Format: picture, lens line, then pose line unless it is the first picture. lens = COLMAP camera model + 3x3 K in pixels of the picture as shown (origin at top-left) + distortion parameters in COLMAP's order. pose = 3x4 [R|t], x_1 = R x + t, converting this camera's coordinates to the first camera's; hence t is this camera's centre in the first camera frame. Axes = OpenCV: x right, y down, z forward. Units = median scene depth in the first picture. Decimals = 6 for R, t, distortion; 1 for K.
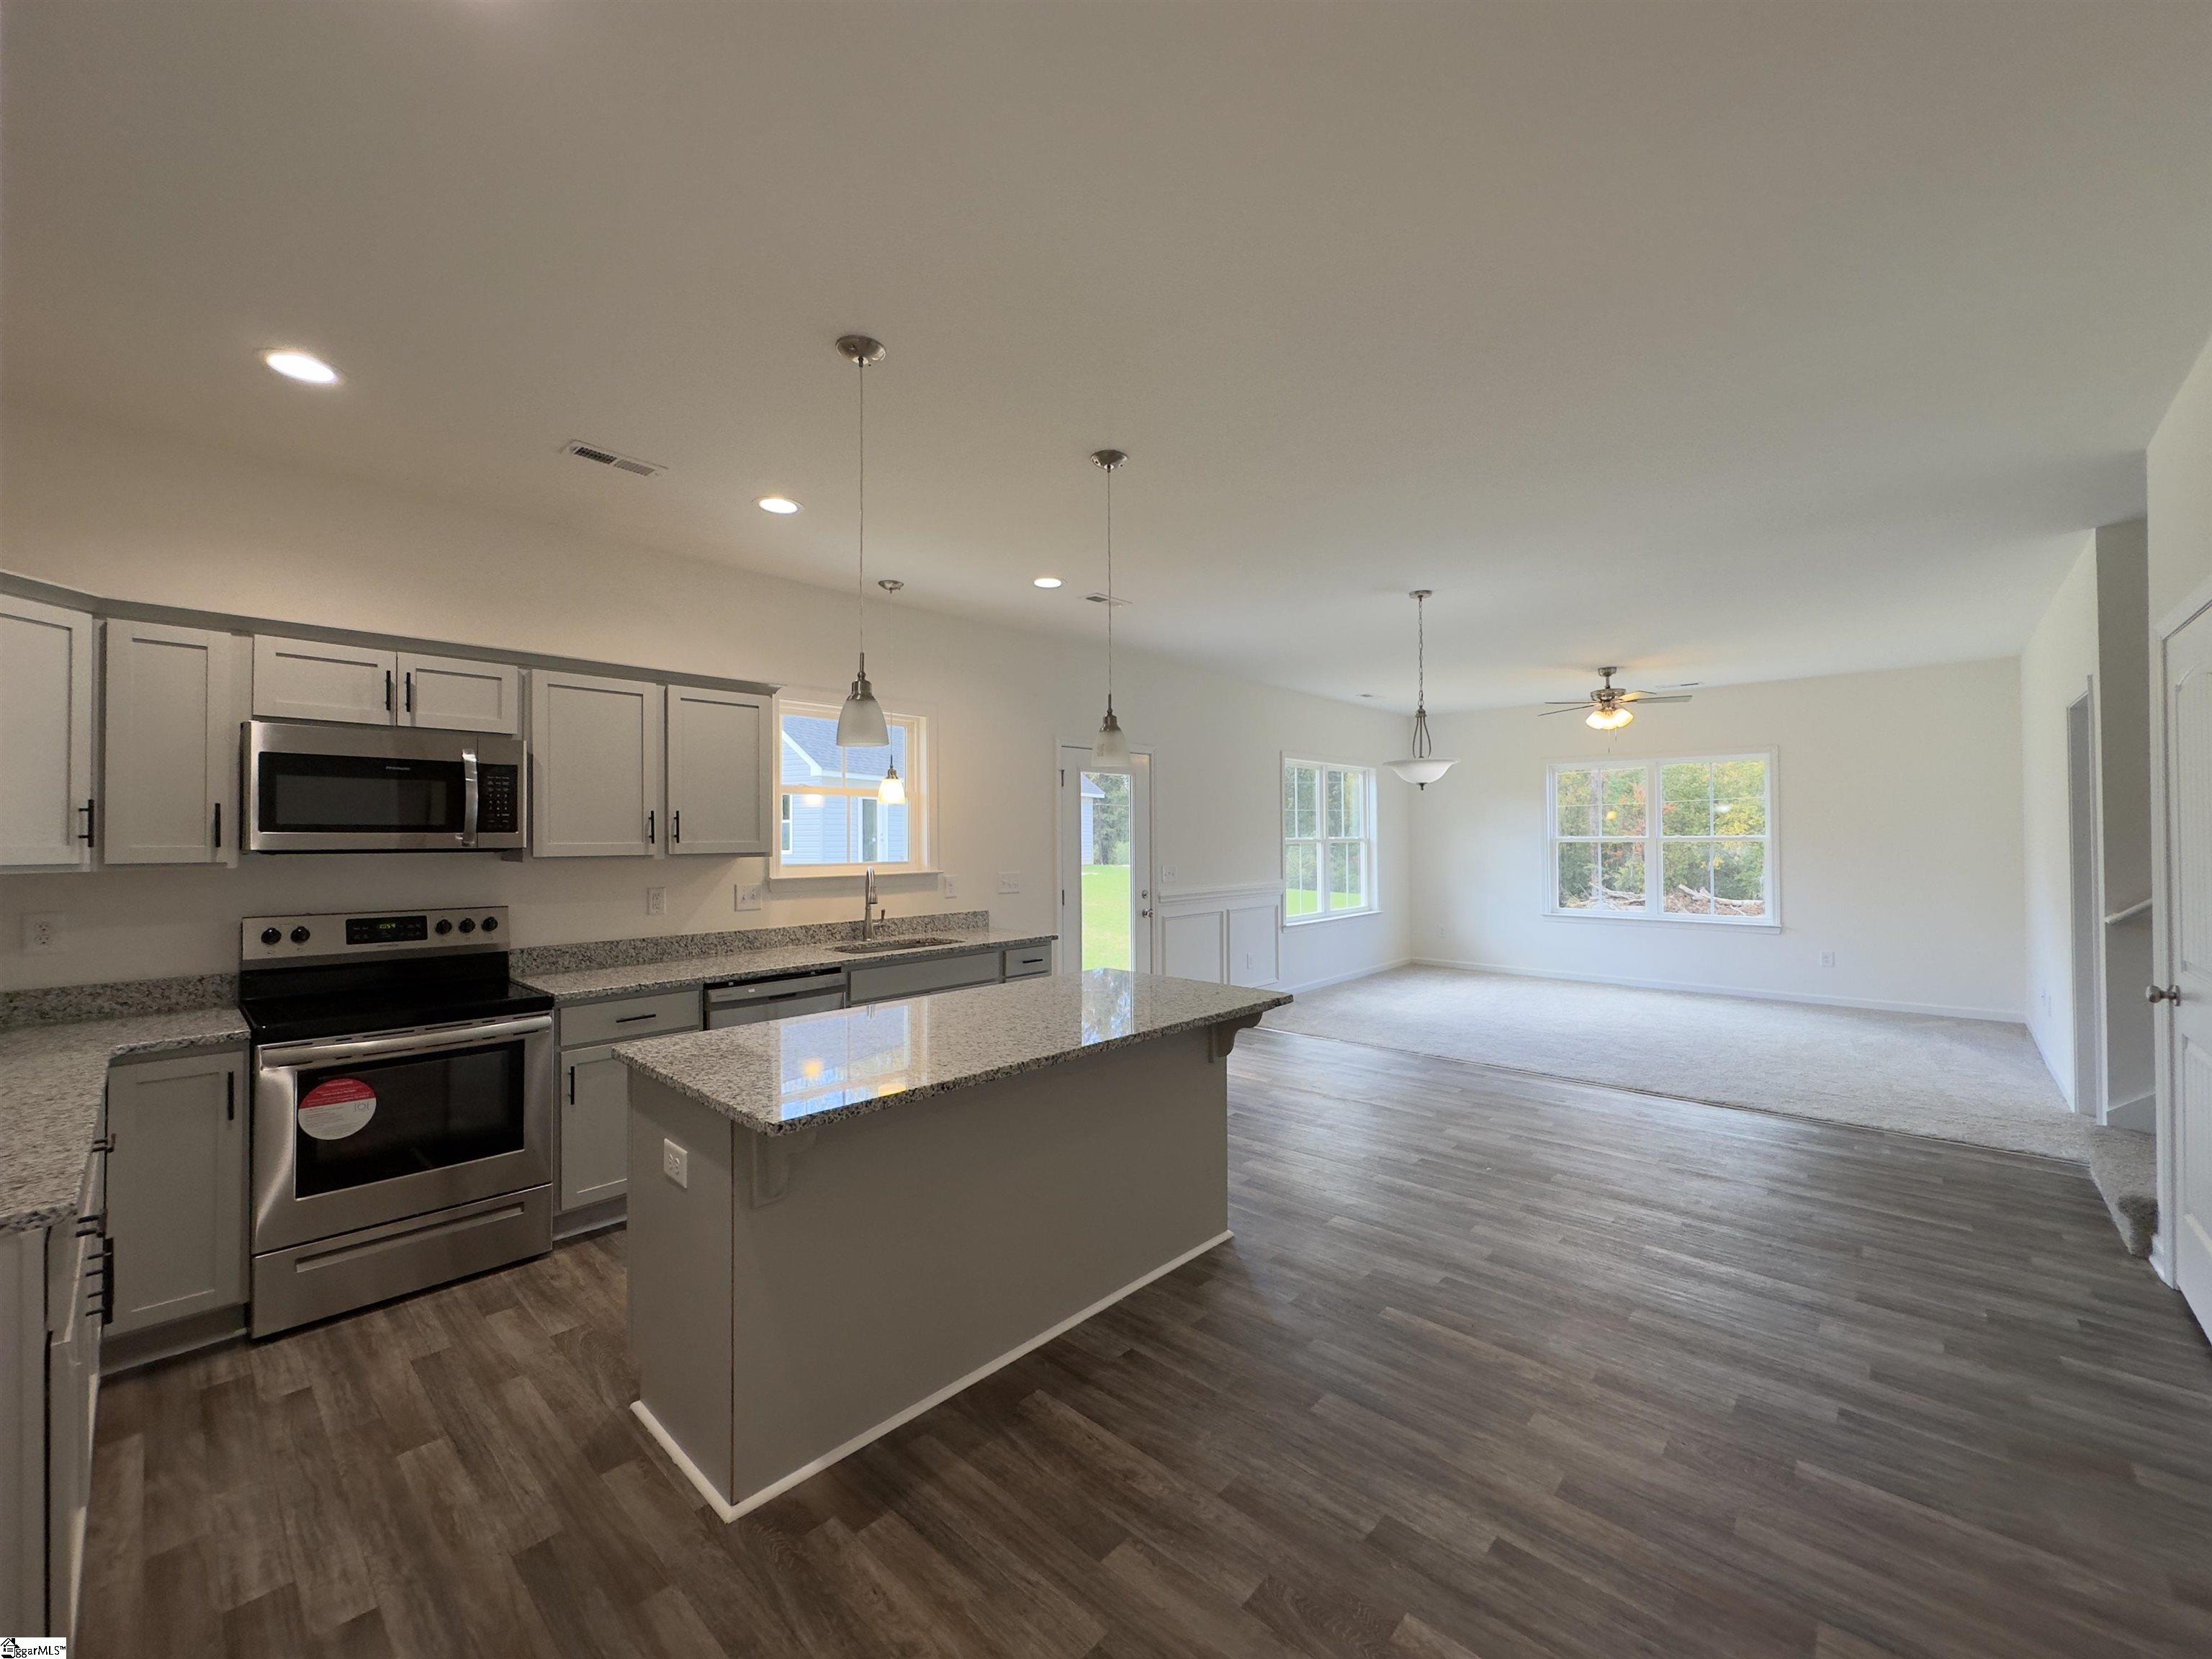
lens RADIAL K [[881.9, 0, 1110.4], [0, 881.9, 820.5], [0, 0, 1]] dist [-0.002789, 0.000958]
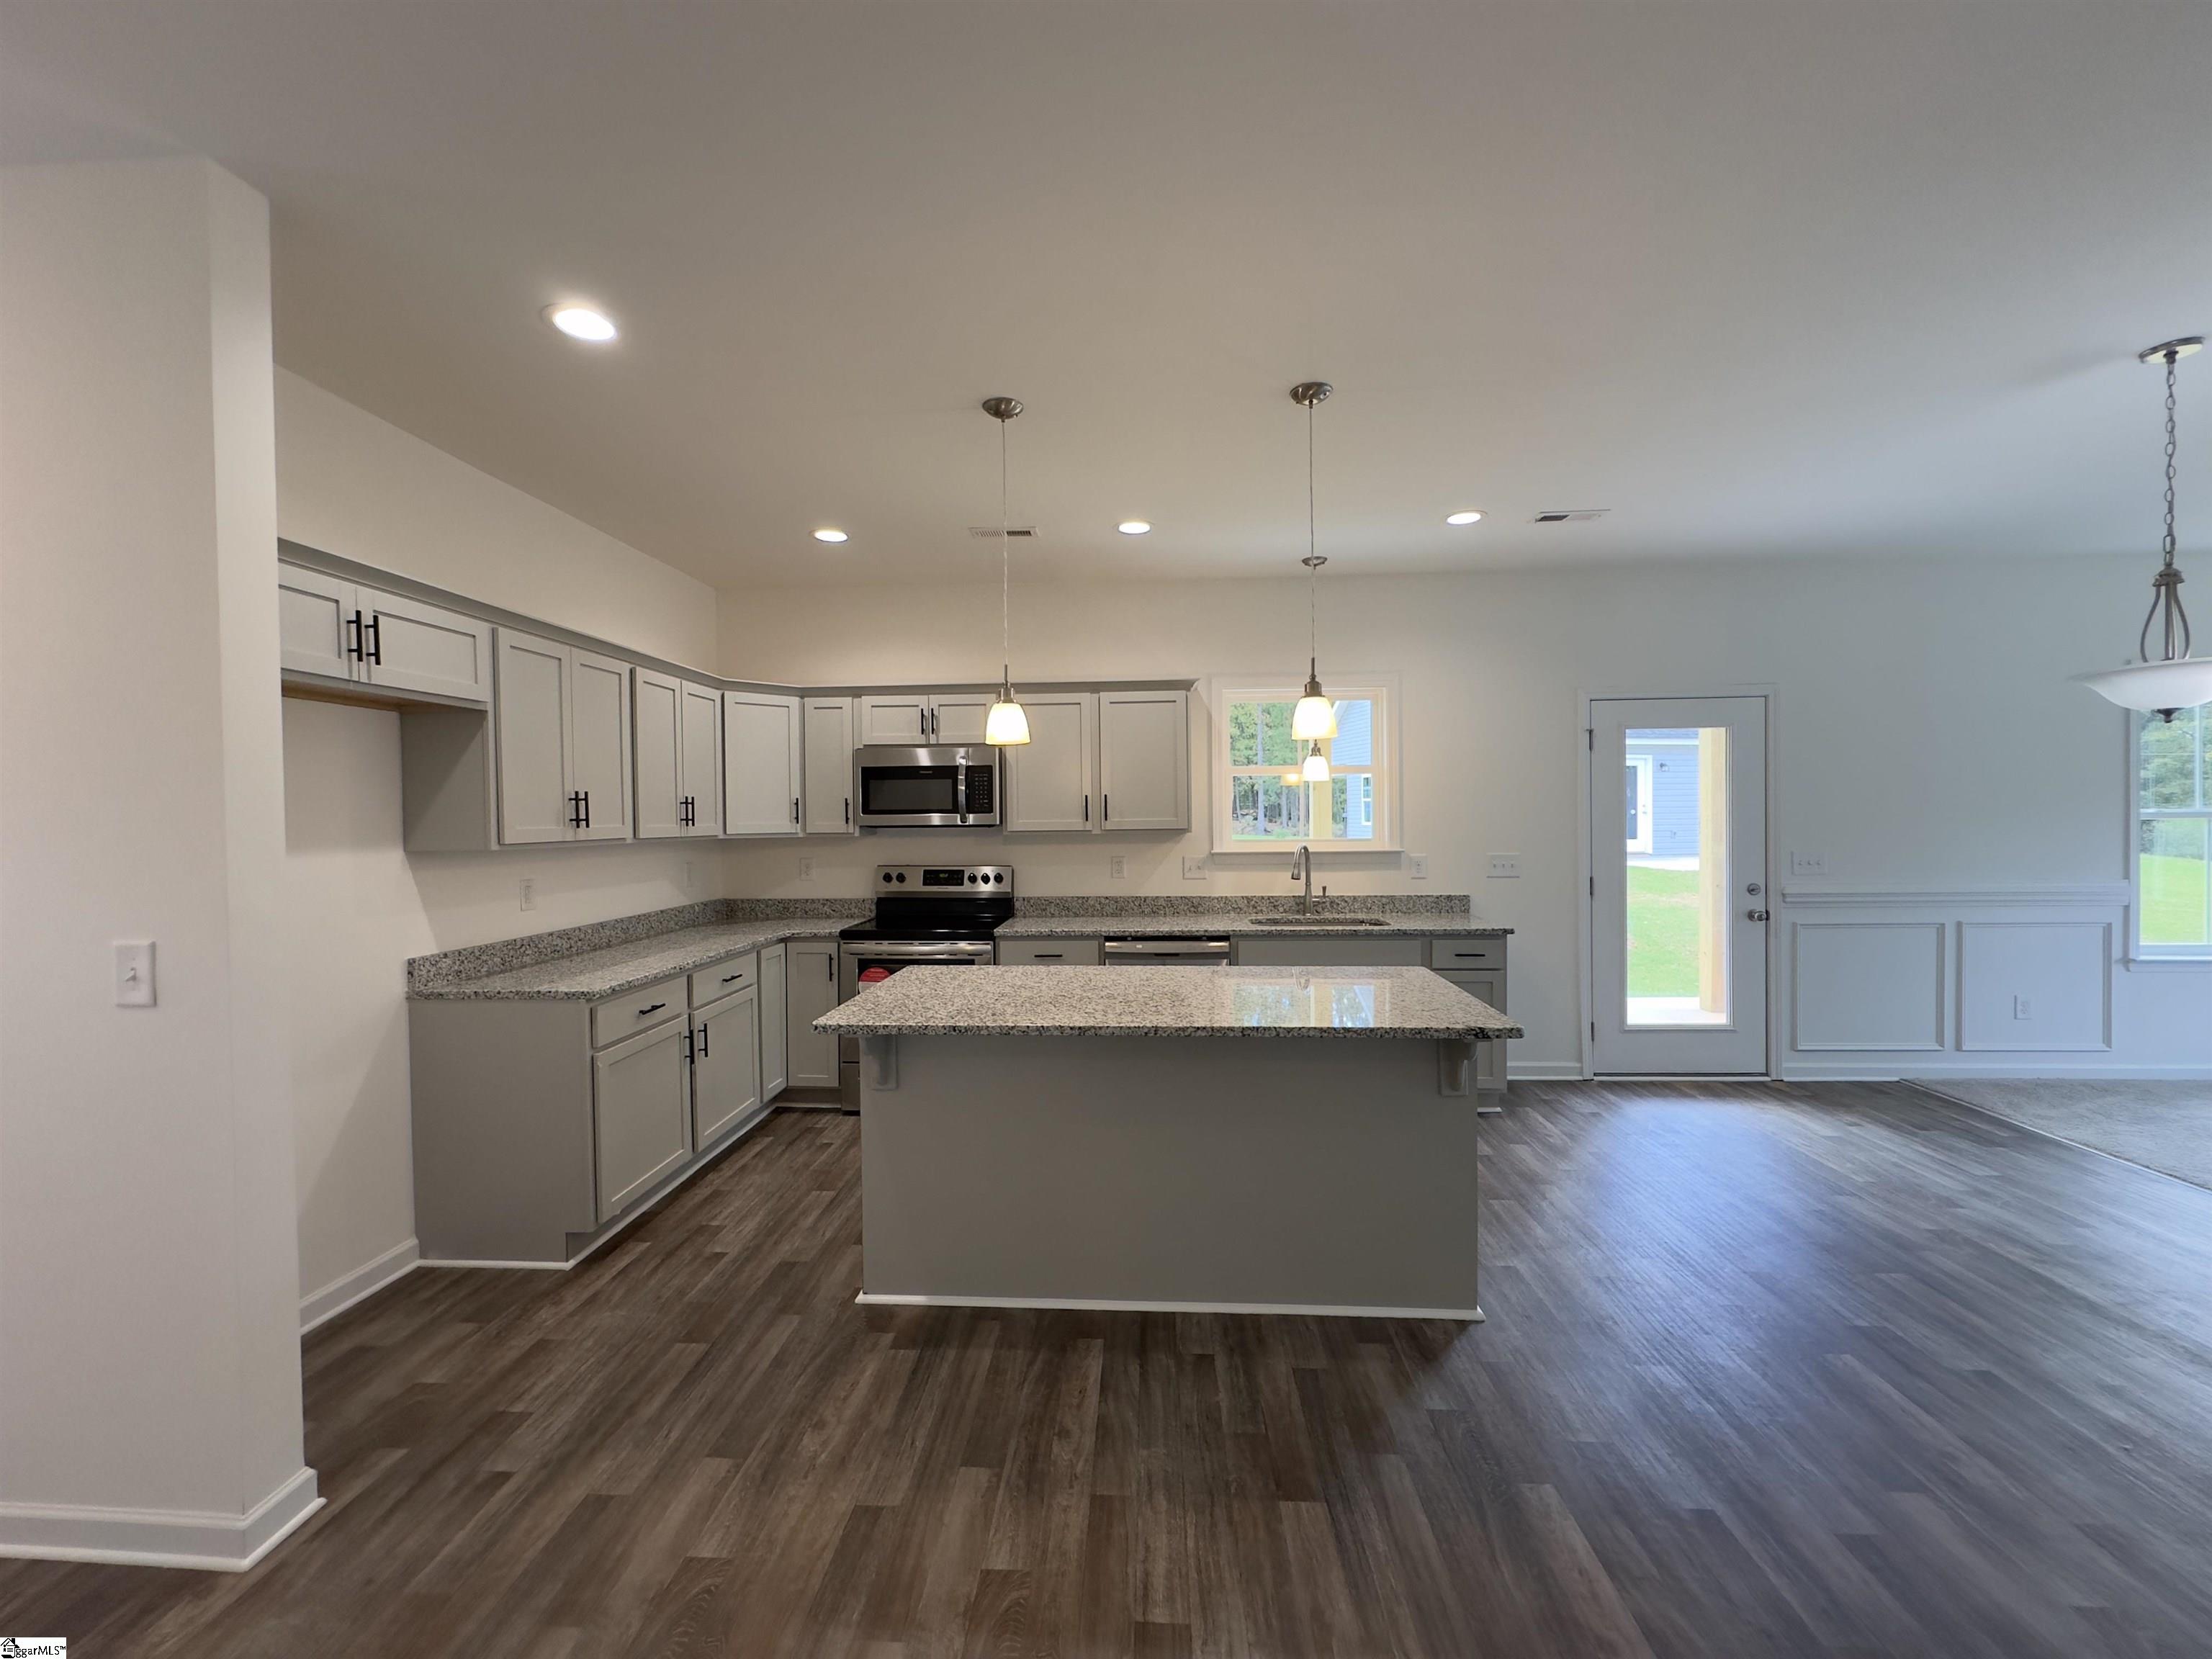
lens RADIAL K [[881.9, 0, 1107.4], [0, 881.9, 831.1], [0, 0, 1]] dist [-0.002789, 0.000958]
pose [[0.636179, 0.013163, -0.771429, 0.462250], [0.022198, 0.999128, 0.035354, -0.003747], [0.771222, -0.039616, 0.635332, 0.220072]]
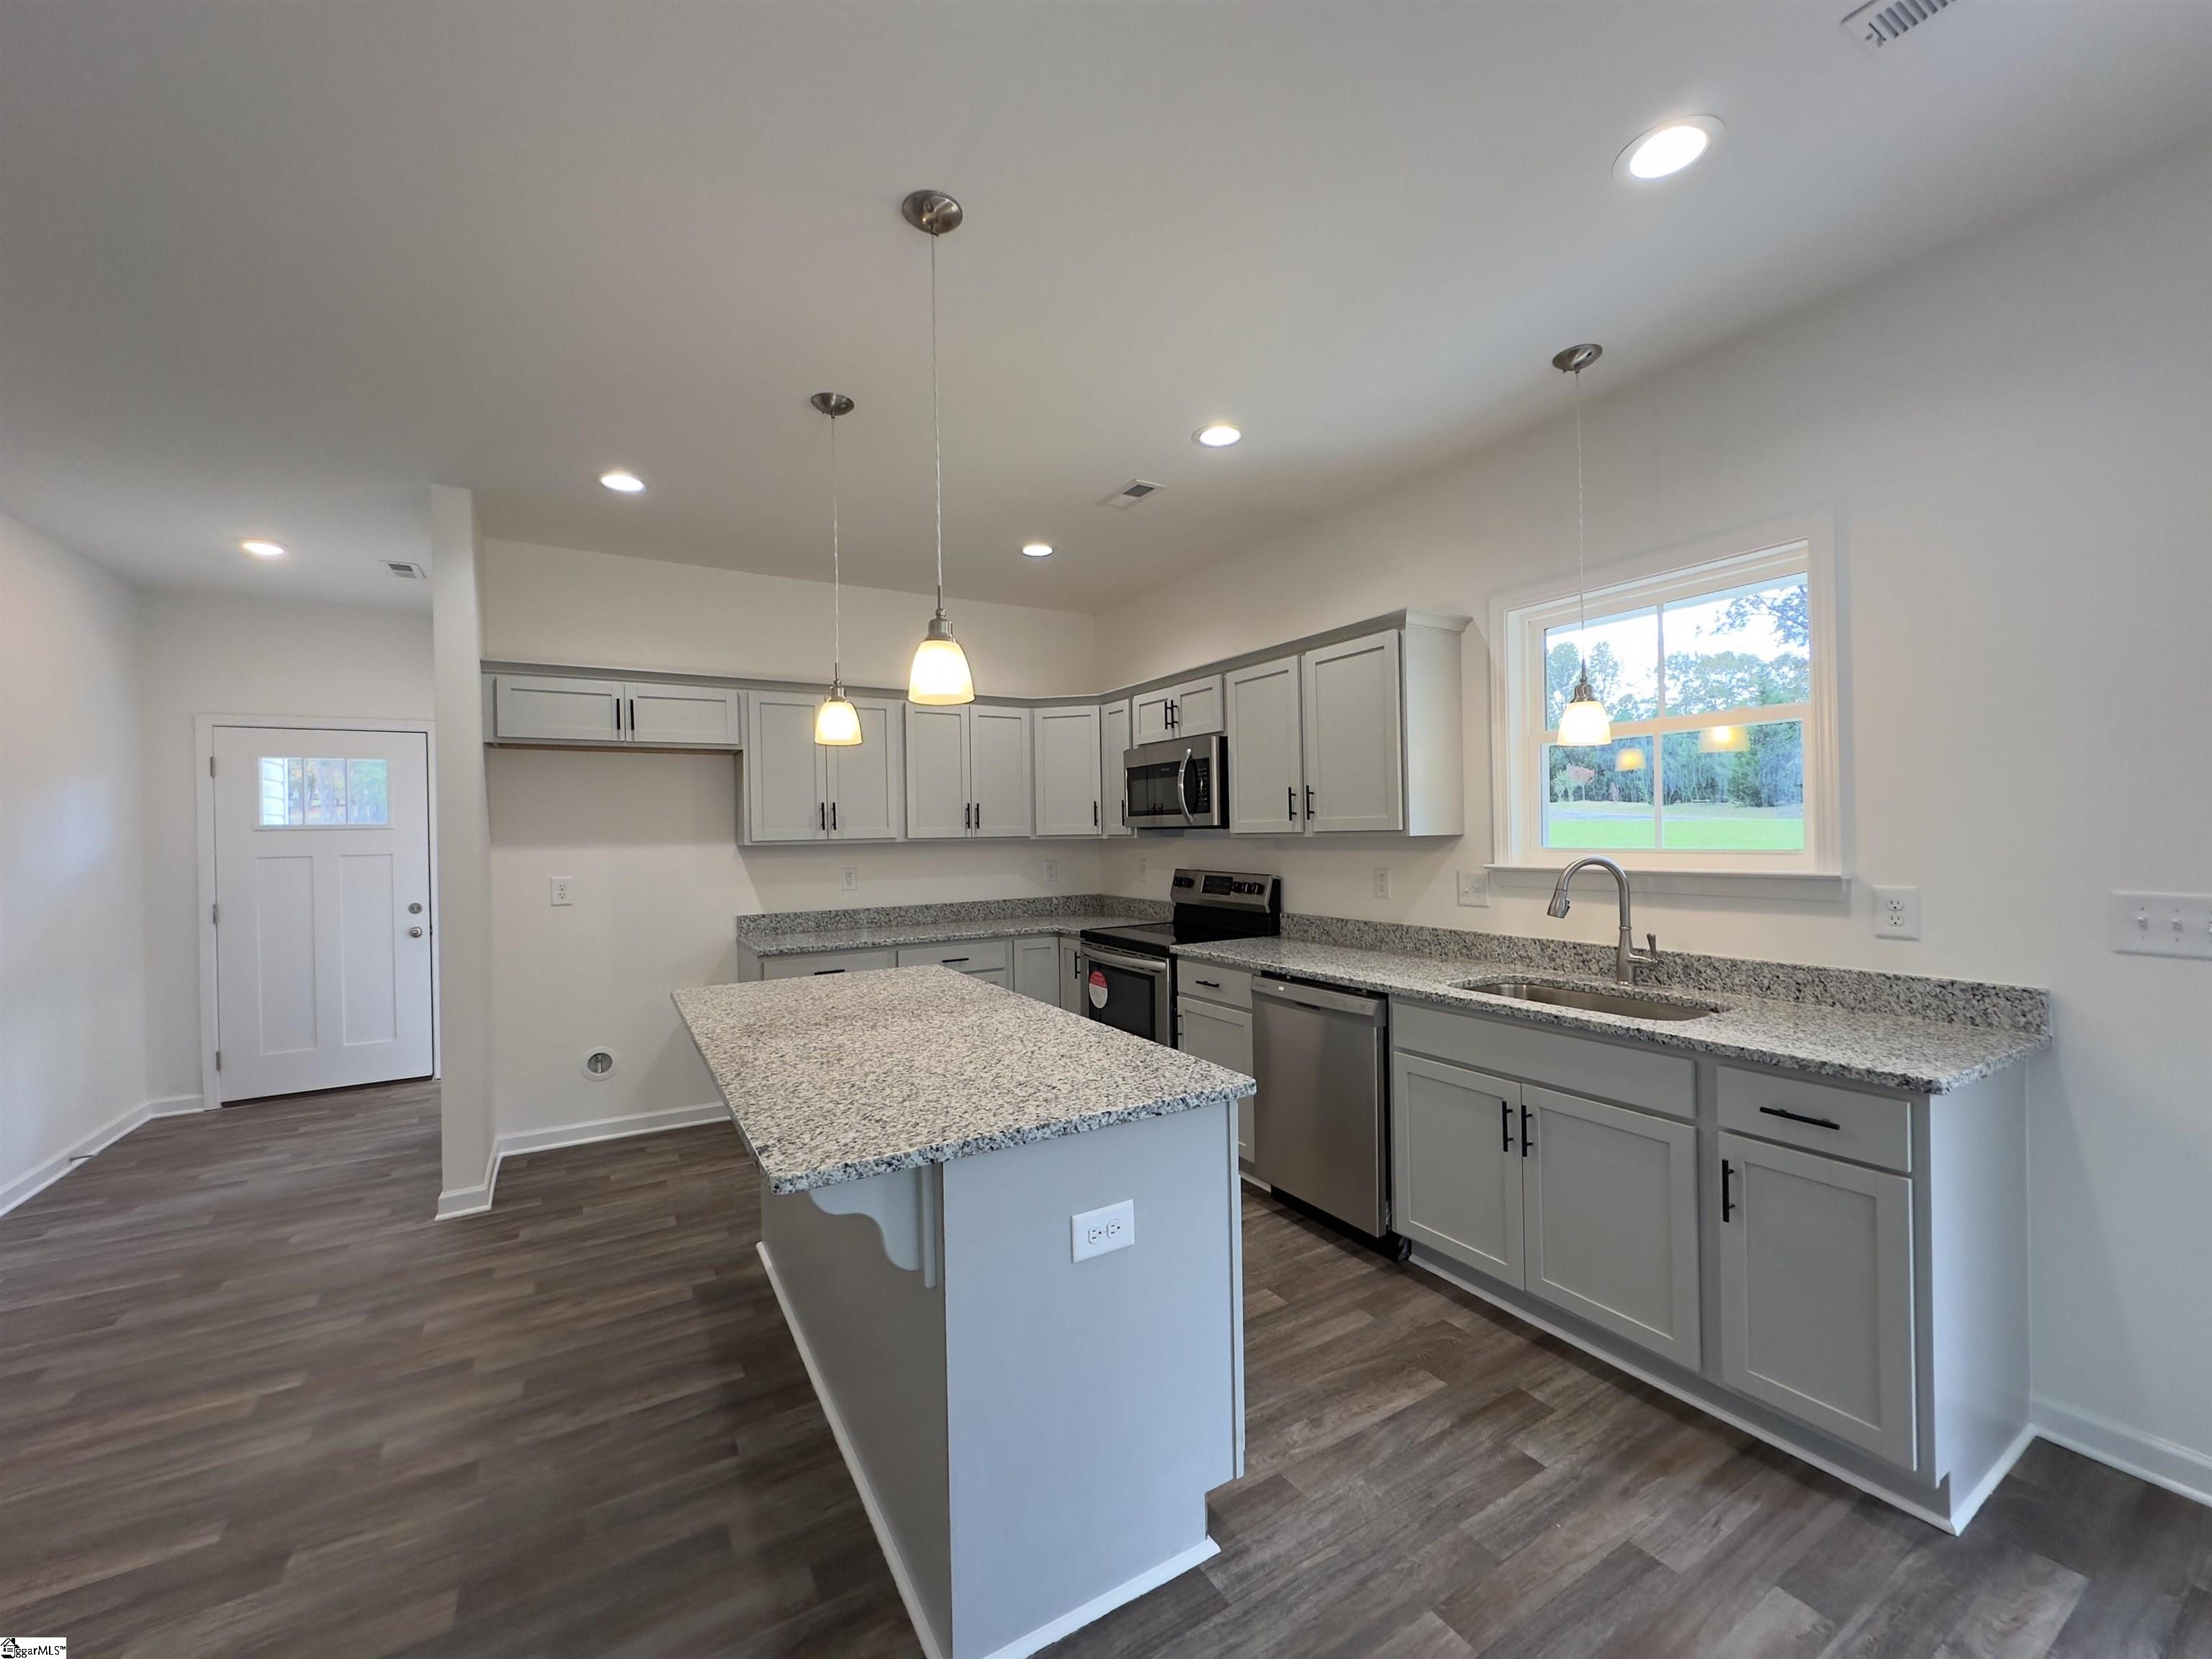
lens RADIAL K [[881.9, 0, 1109.2], [0, 881.9, 834.1], [0, 0, 1]] dist [-0.002789, 0.000958]
pose [[-0.282957, 0.014871, -0.959017, 0.470285], [0.040363, 0.999179, 0.003585, 0.028769], [0.958283, -0.037694, -0.283324, 1.067312]]
